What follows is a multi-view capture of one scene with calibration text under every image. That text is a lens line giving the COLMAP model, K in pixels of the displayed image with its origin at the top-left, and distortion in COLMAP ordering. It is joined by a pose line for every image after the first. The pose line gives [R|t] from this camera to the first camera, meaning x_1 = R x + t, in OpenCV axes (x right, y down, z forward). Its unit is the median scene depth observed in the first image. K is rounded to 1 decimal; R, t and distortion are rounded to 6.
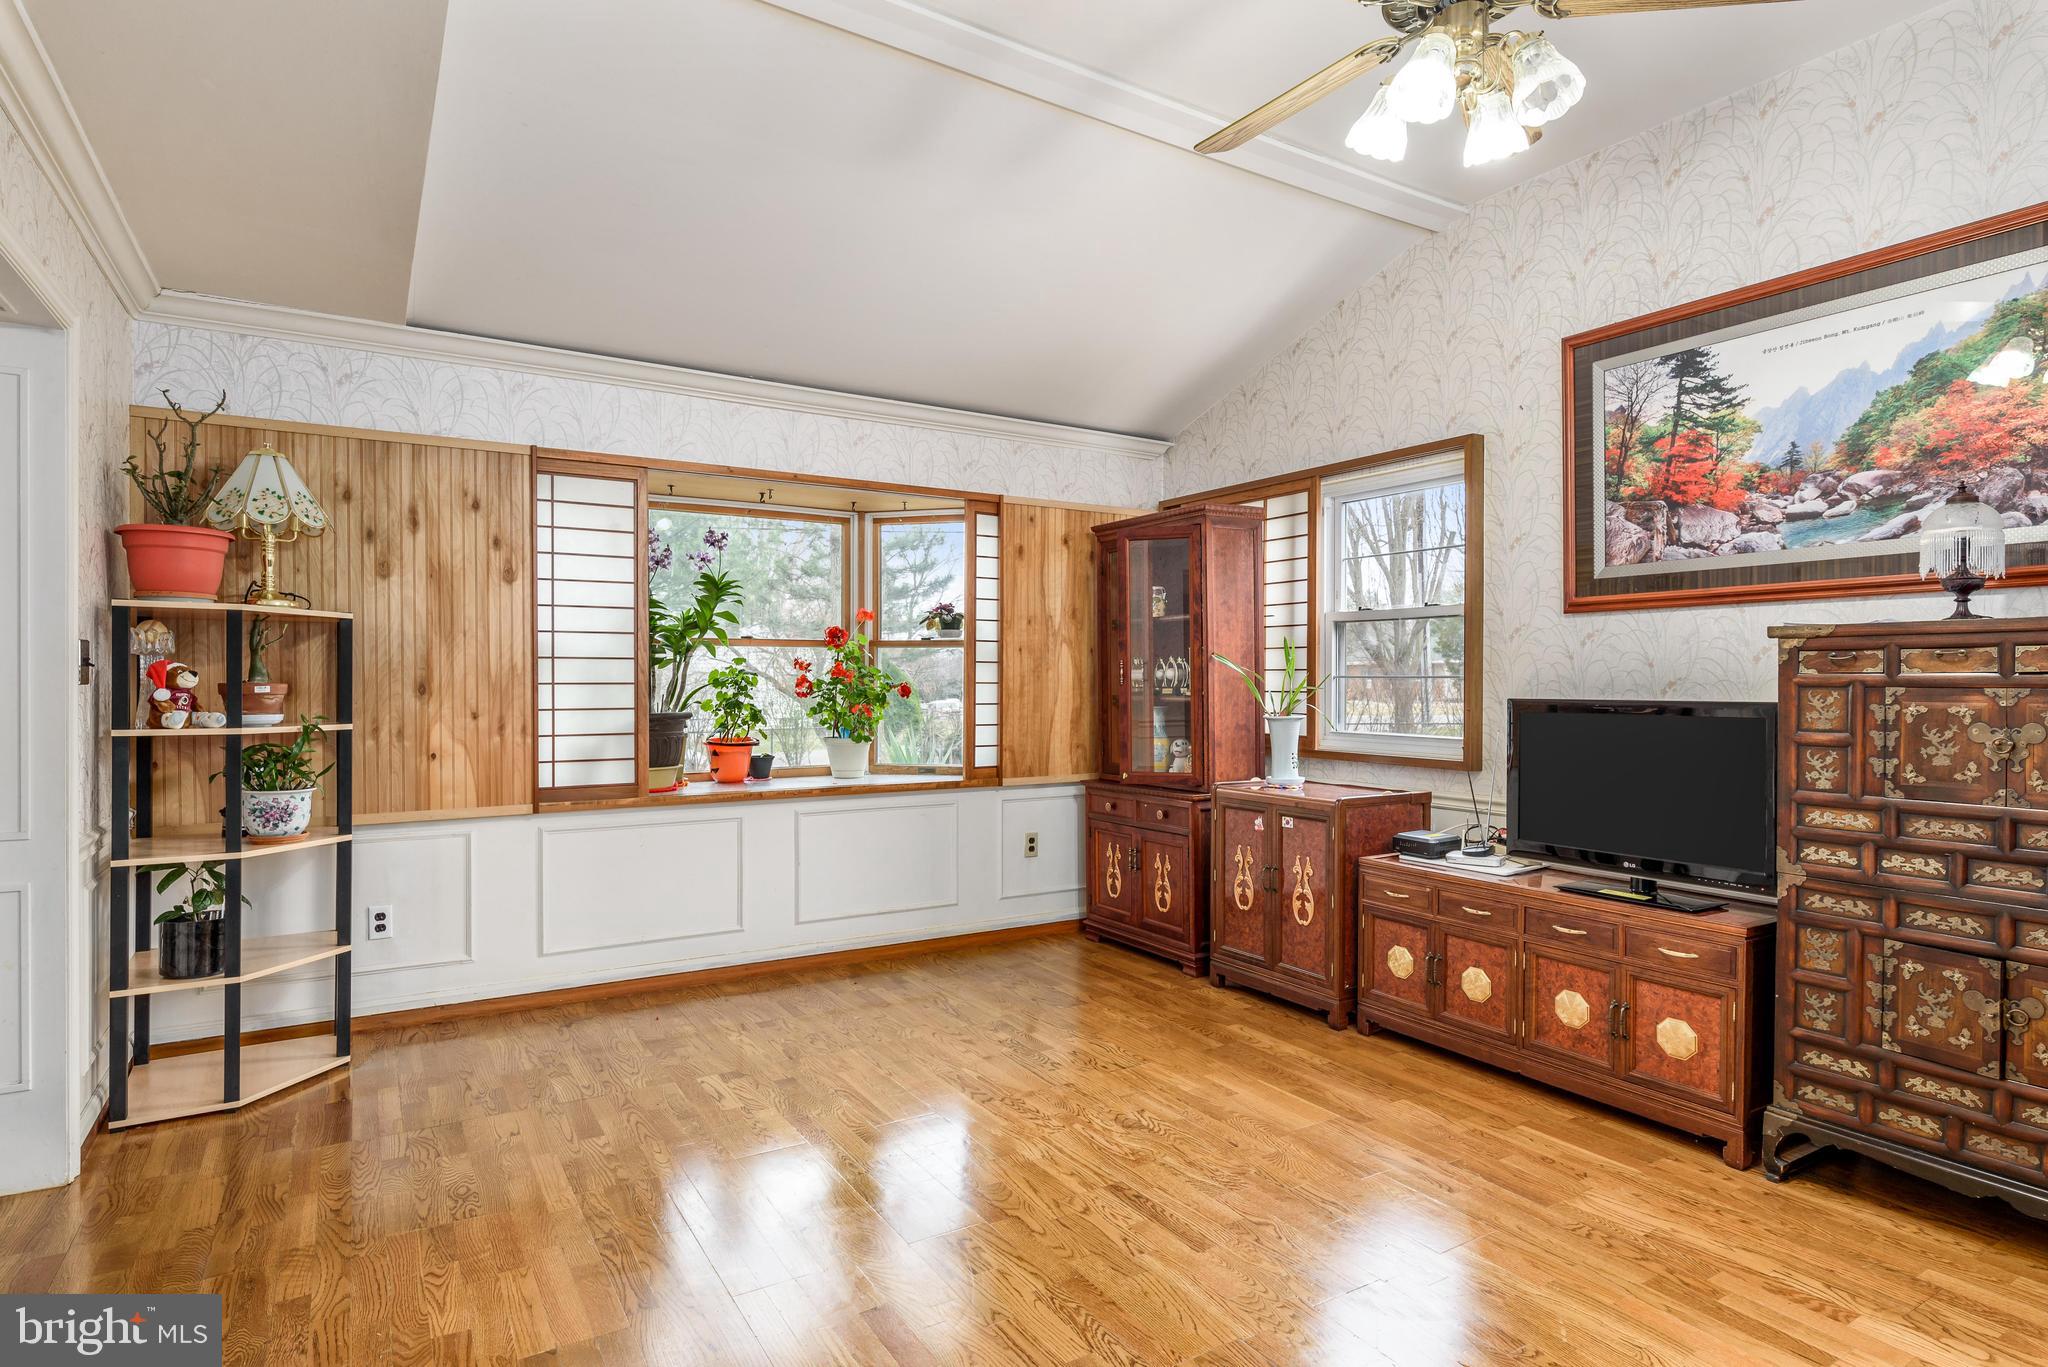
lens RADIAL K [[1095.0, 0, 1019.6], [0, 1095.0, 684.8], [0, 0, 1]] dist [0.002185, 0.000025]
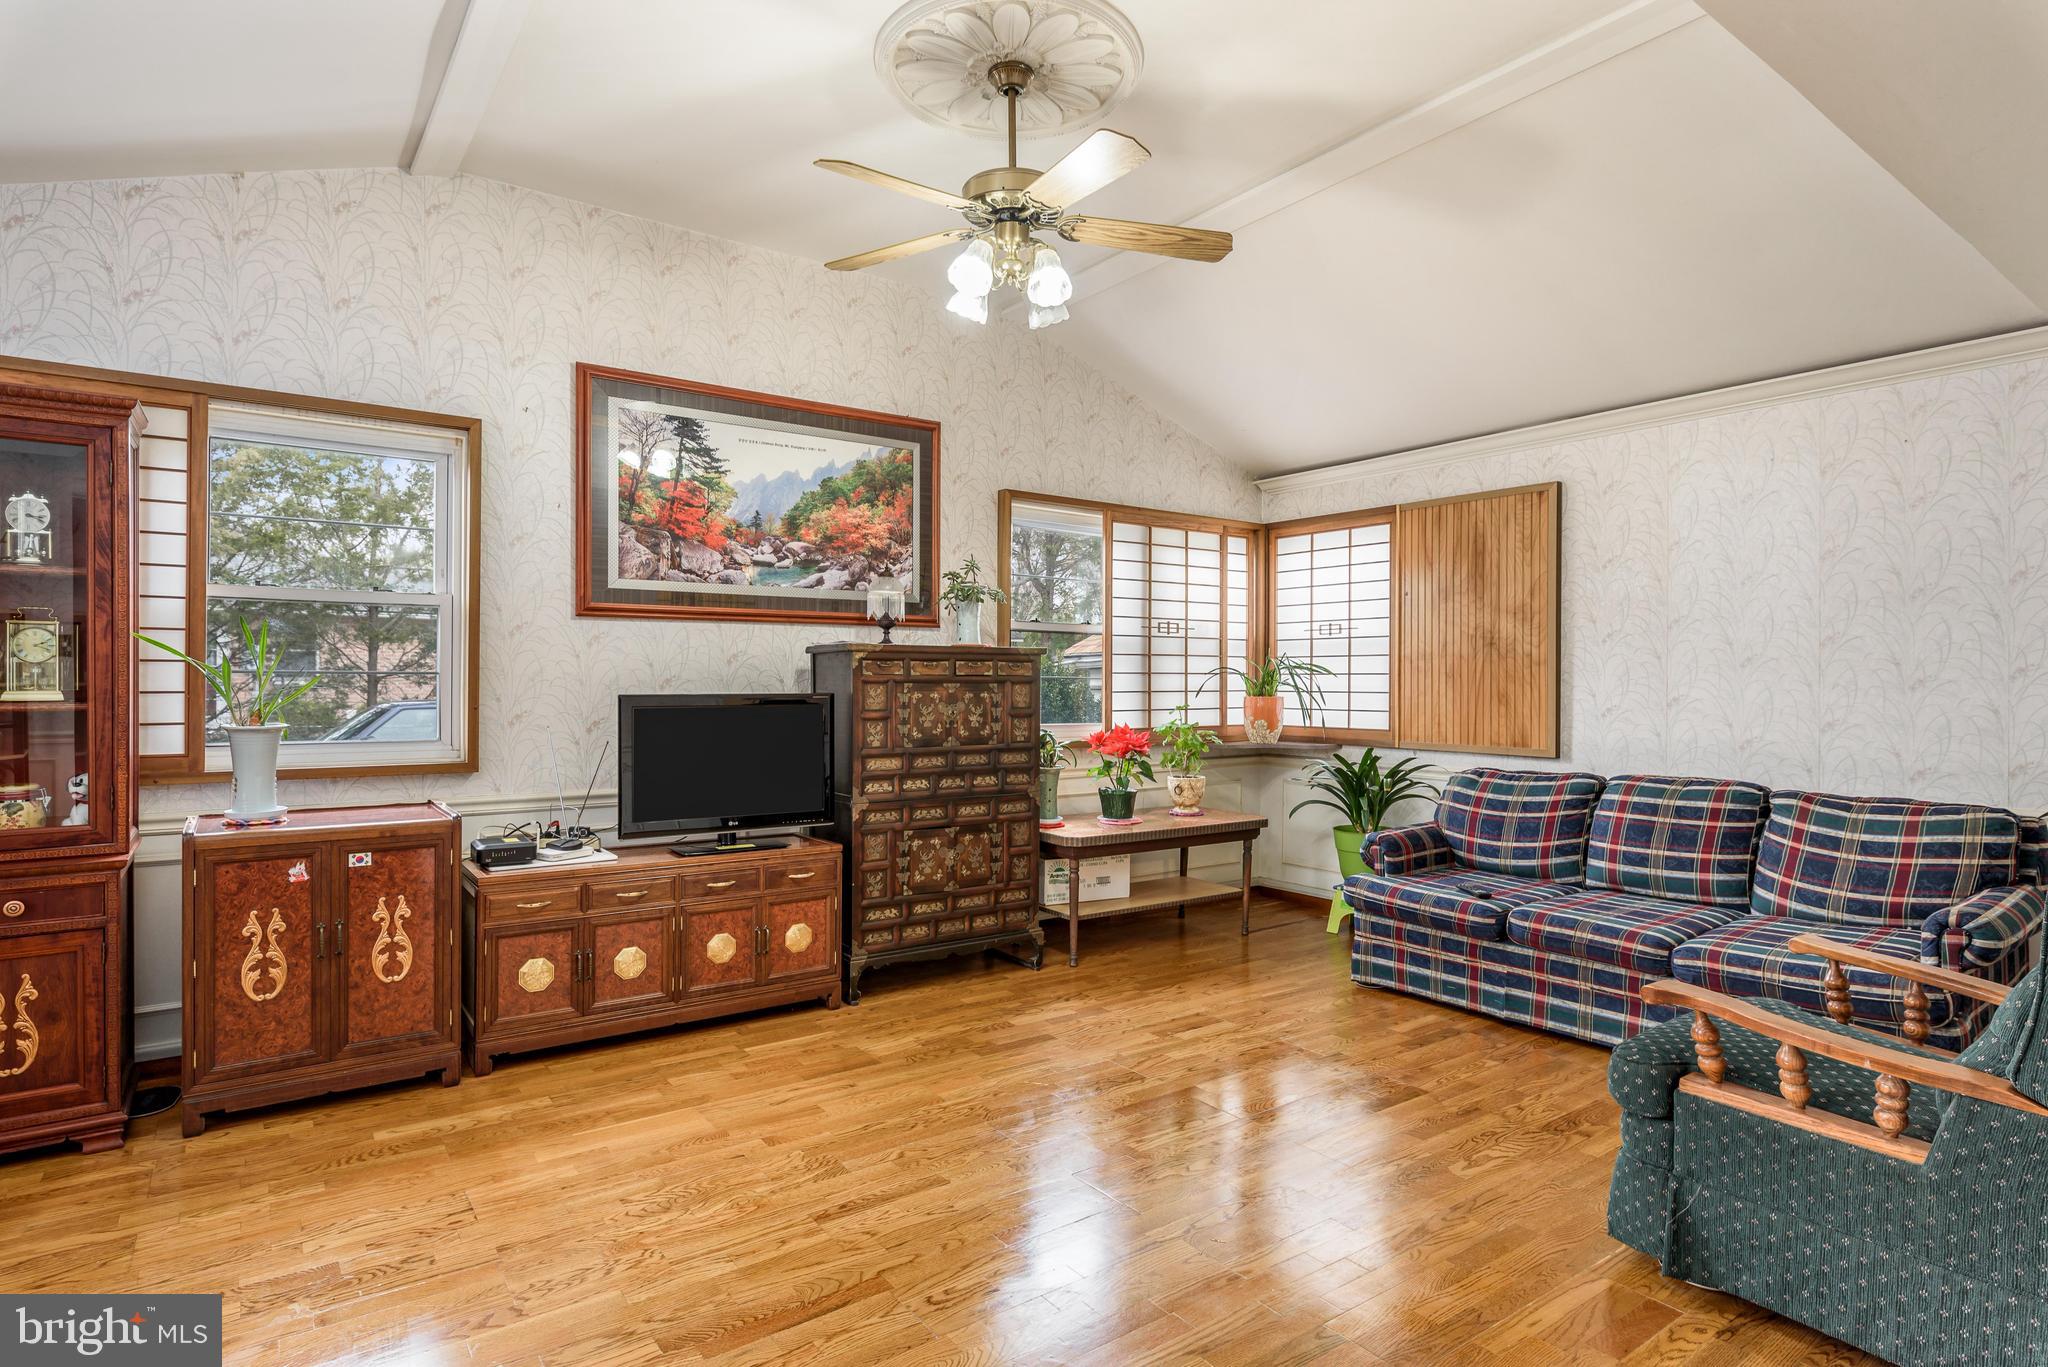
lens RADIAL K [[1095.0, 0, 1019.1], [0, 1095.0, 682.2], [0, 0, 1]] dist [0.002185, 0.000025]
pose [[-0.084120, -0.005478, 0.996441, -0.746913], [-0.000523, 0.999985, 0.005454, -0.006590], [-0.996455, -0.000063, -0.084122, 0.785659]]
